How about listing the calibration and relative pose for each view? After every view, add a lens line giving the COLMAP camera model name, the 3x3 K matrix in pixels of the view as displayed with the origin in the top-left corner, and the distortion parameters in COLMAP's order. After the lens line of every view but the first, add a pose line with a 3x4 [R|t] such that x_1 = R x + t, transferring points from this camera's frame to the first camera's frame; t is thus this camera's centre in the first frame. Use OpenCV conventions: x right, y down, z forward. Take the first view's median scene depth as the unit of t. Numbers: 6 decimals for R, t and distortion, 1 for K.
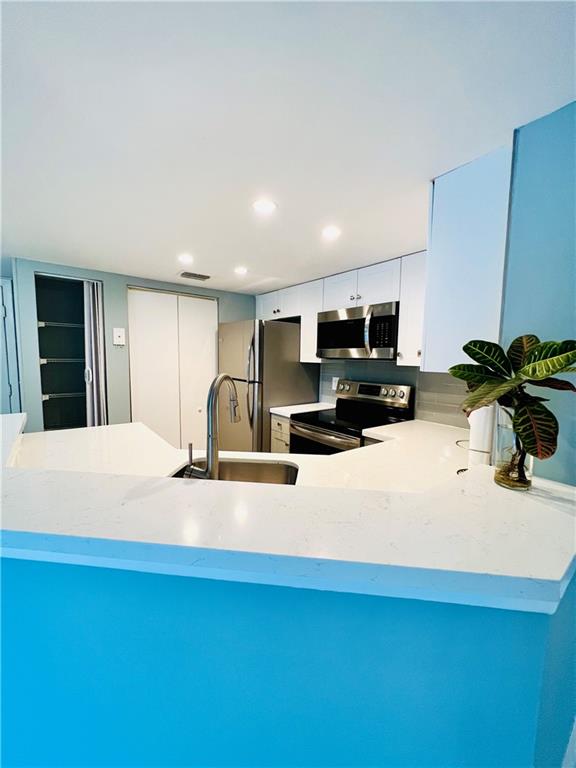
lens RADIAL K [[307.5, 0, 286.0], [0, 307.5, 386.5], [0, 0, 1]] dist [-0.002523, 0.000918]
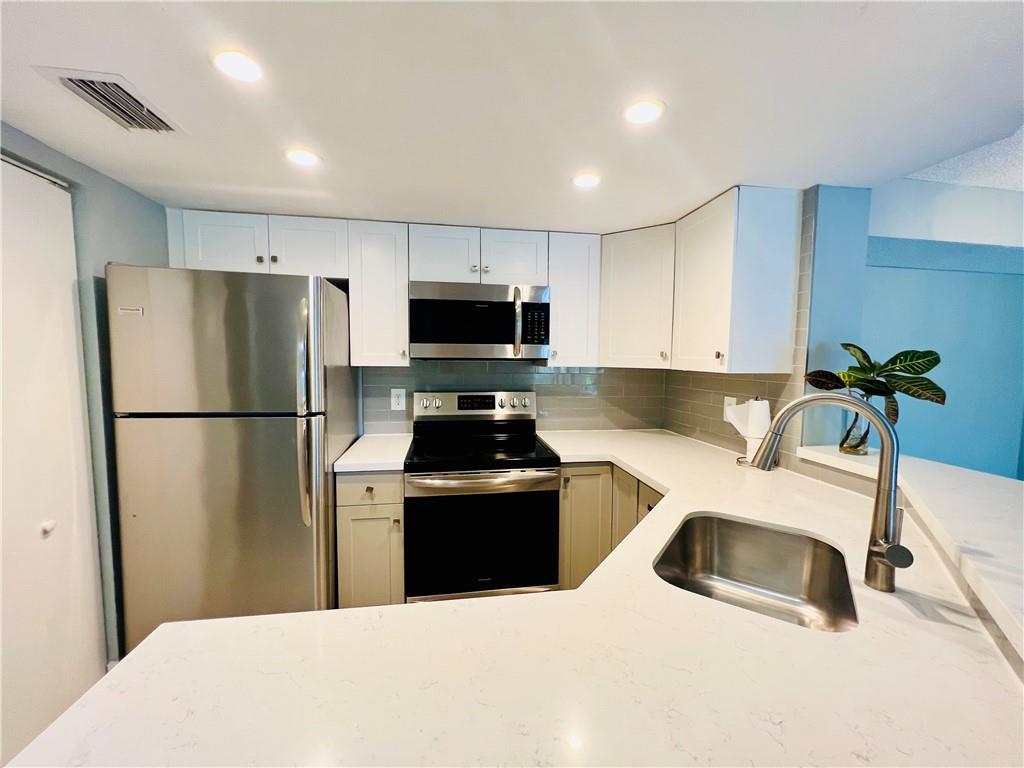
lens RADIAL K [[410.0, 0, 514.7], [0, 410.0, 386.3], [0, 0, 1]] dist [-0.002523, 0.000918]
pose [[0.474969, -0.079264, 0.876425, -0.516463], [0.083867, 0.995479, 0.044581, -0.060885], [-0.875997, 0.052328, 0.479470, 0.478882]]
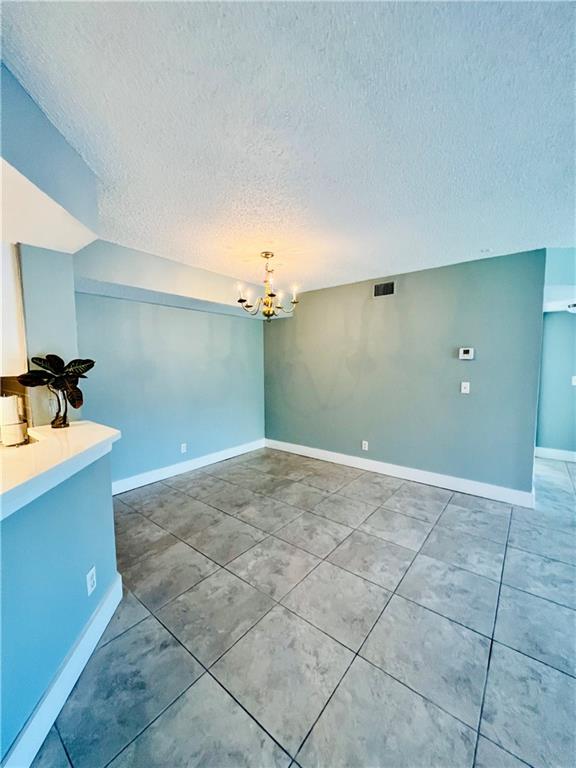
lens RADIAL K [[306.6, 0, 286.9], [0, 306.6, 385.8], [0, 0, 1]] dist [-0.000952, 0.000671]
pose [[-0.229782, -0.091903, 0.968893, -0.530178], [0.096771, 0.988441, 0.116708, -0.016152], [-0.968419, 0.120578, -0.218232, -0.018703]]
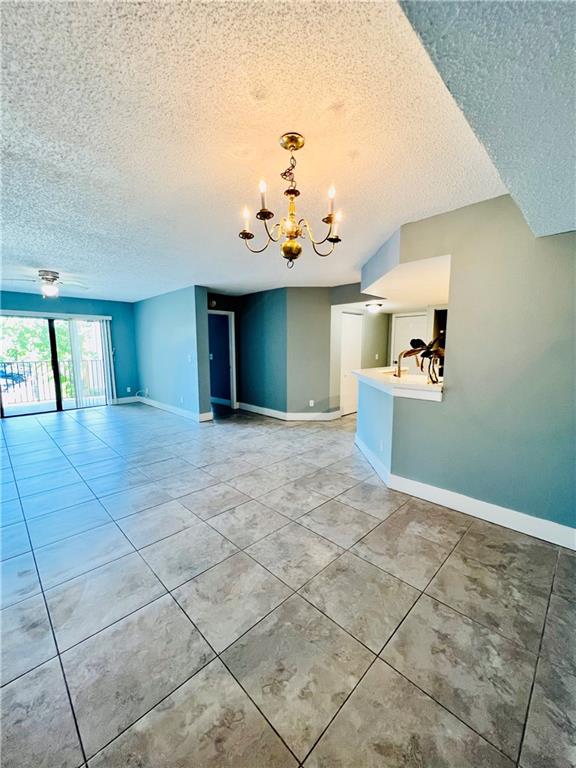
lens RADIAL K [[306.6, 0, 285.4], [0, 306.6, 384.4], [0, 0, 1]] dist [-0.000952, 0.000671]
pose [[0.114882, 0.105336, -0.987778, 1.229650], [-0.091620, 0.991247, 0.095050, 0.056380], [0.989145, 0.079581, 0.123528, -0.294814]]
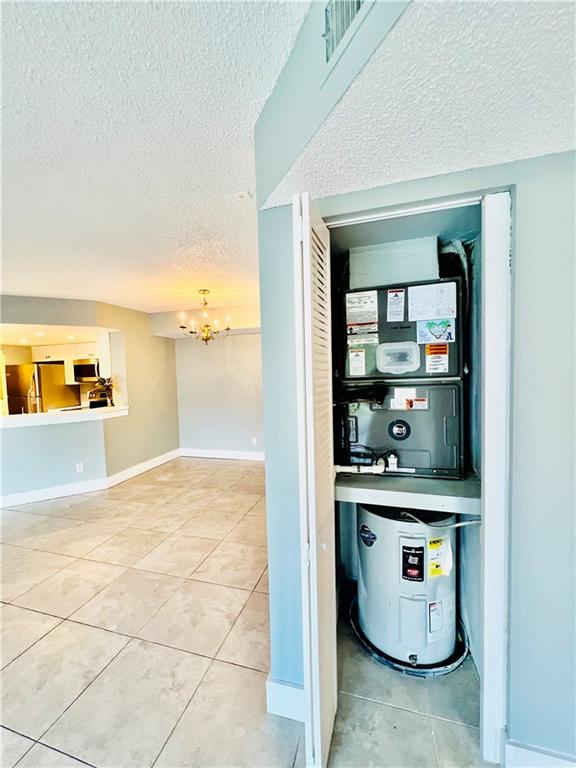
lens RADIAL K [[307.5, 0, 286.0], [0, 307.5, 387.2], [0, 0, 1]] dist [-0.002523, 0.000918]
pose [[0.814662, -0.069673, 0.575735, 0.071200], [0.100078, 0.994753, -0.021229, 0.130603], [-0.571235, 0.074912, 0.817361, -1.530176]]
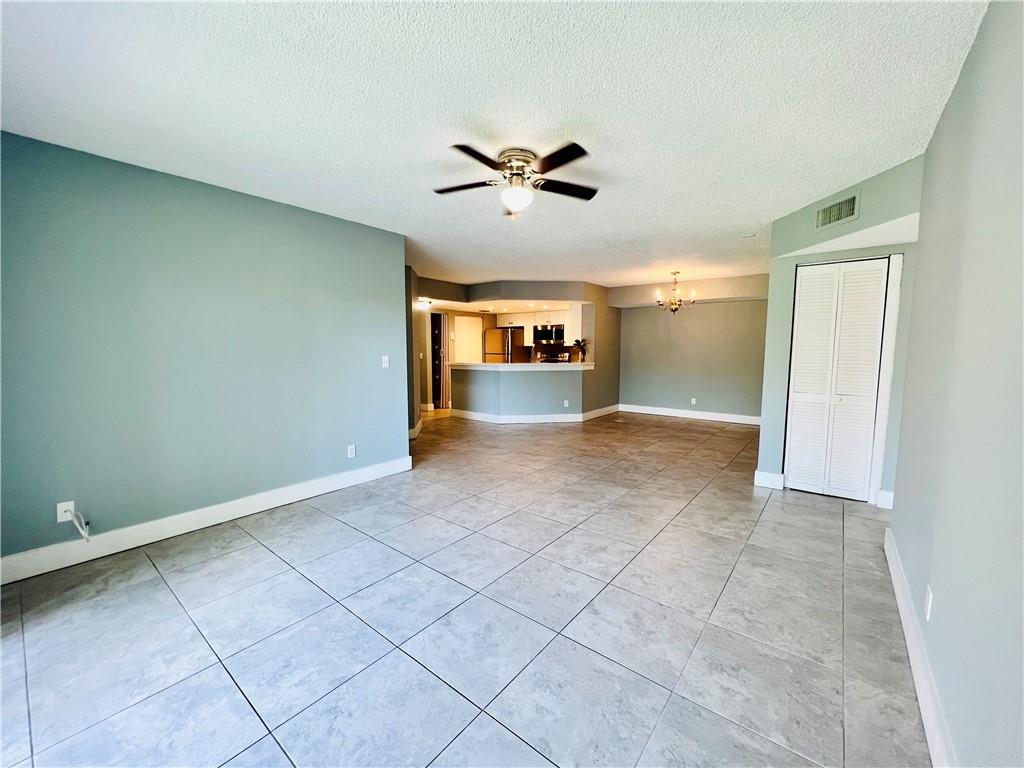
lens RADIAL K [[410.0, 0, 512.6], [0, 410.0, 384.6], [0, 0, 1]] dist [-0.002523, 0.000918]
pose [[0.973520, -0.037284, 0.225542, -0.865730], [0.038735, 0.999247, -0.002010, 0.248304], [-0.225297, 0.010693, 0.974231, -2.304854]]
